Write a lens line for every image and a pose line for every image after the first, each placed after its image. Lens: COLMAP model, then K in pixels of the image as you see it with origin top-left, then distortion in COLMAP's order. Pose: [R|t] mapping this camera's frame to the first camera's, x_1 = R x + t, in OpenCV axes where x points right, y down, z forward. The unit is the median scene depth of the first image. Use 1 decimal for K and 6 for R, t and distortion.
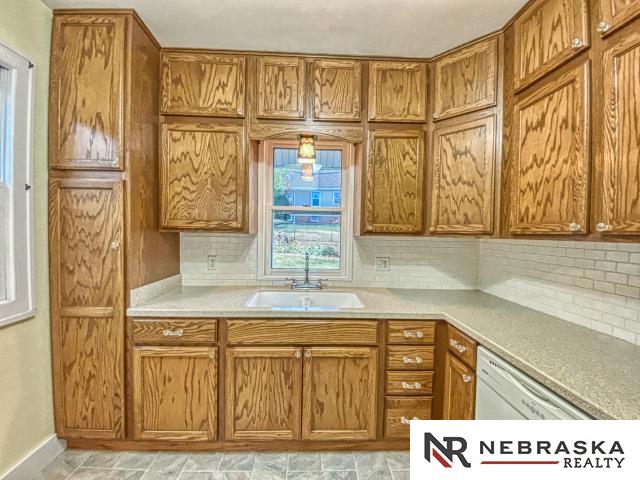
lens RADIAL K [[258.7, 0, 317.3], [0, 258.7, 240.2], [0, 0, 1]] dist [0.036645, -0.029218]
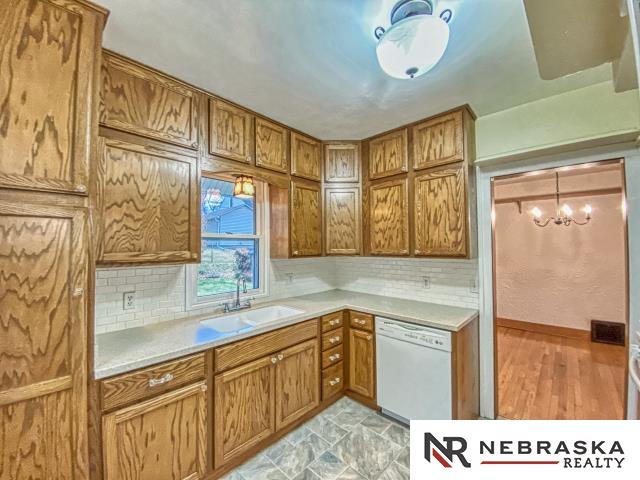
lens RADIAL K [[259.0, 0, 317.7], [0, 259.0, 240.6], [0, 0, 1]] dist [0.036452, -0.025725]
pose [[0.716197, -0.006606, 0.697867, -0.765224], [0.043009, 0.998472, -0.034687, -0.069521], [-0.696571, 0.054857, 0.715387, -0.049575]]
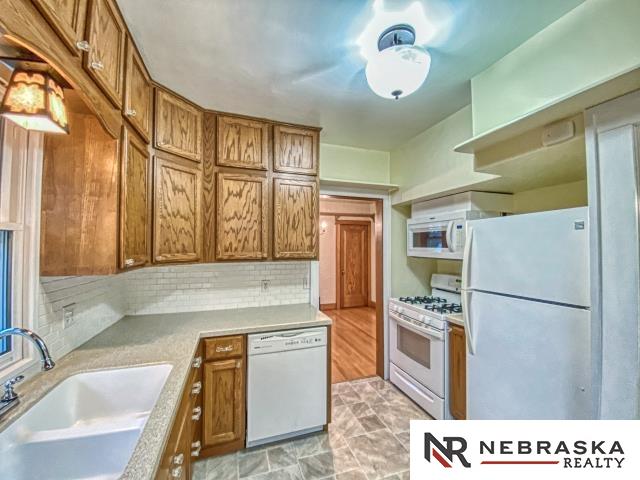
lens RADIAL K [[258.7, 0, 317.3], [0, 258.7, 240.2], [0, 0, 1]] dist [0.036645, -0.029218]
pose [[-0.284451, 0.003578, 0.958684, -0.763155], [0.022998, 0.999731, 0.003092, -0.116928], [-0.958415, 0.022928, -0.284456, 0.829539]]
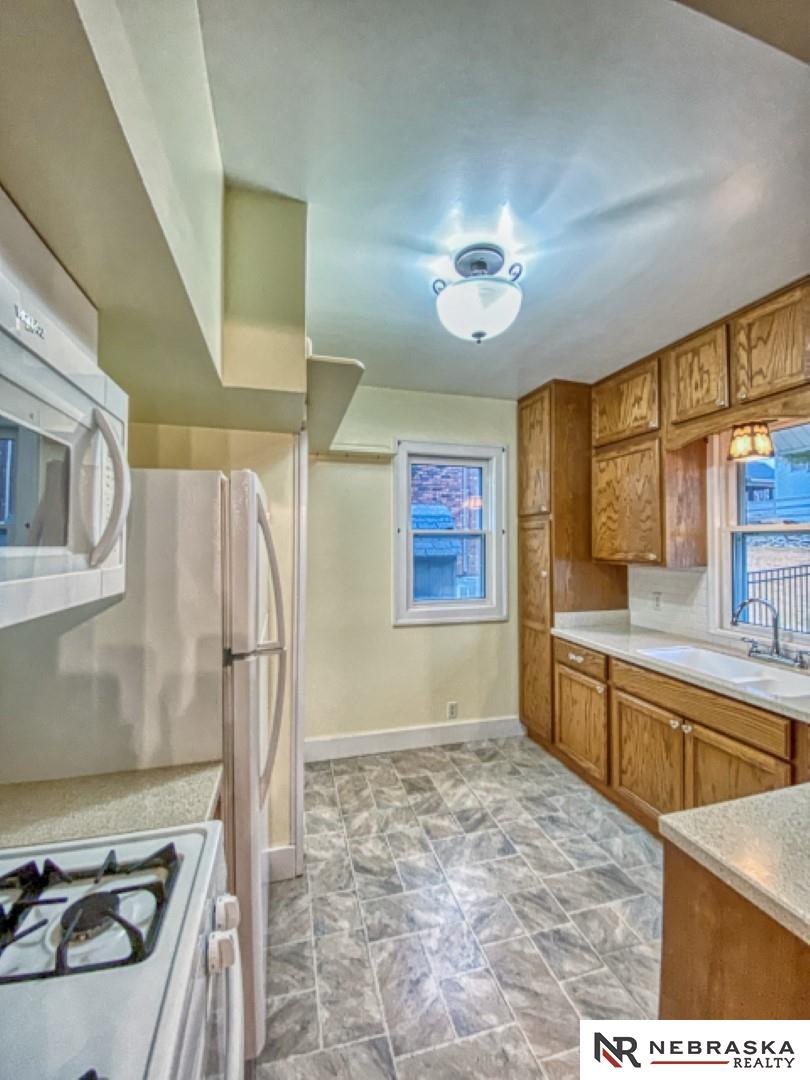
lens RADIAL K [[444.9, 0, 402.3], [0, 444.9, 533.6], [0, 0, 1]] dist [0.027302, -0.017974]
pose [[0.227558, -0.040522, -0.972921, 1.064685], [-0.028324, 0.998436, -0.048210, -0.047304], [0.973353, 0.038528, 0.226054, -0.128291]]
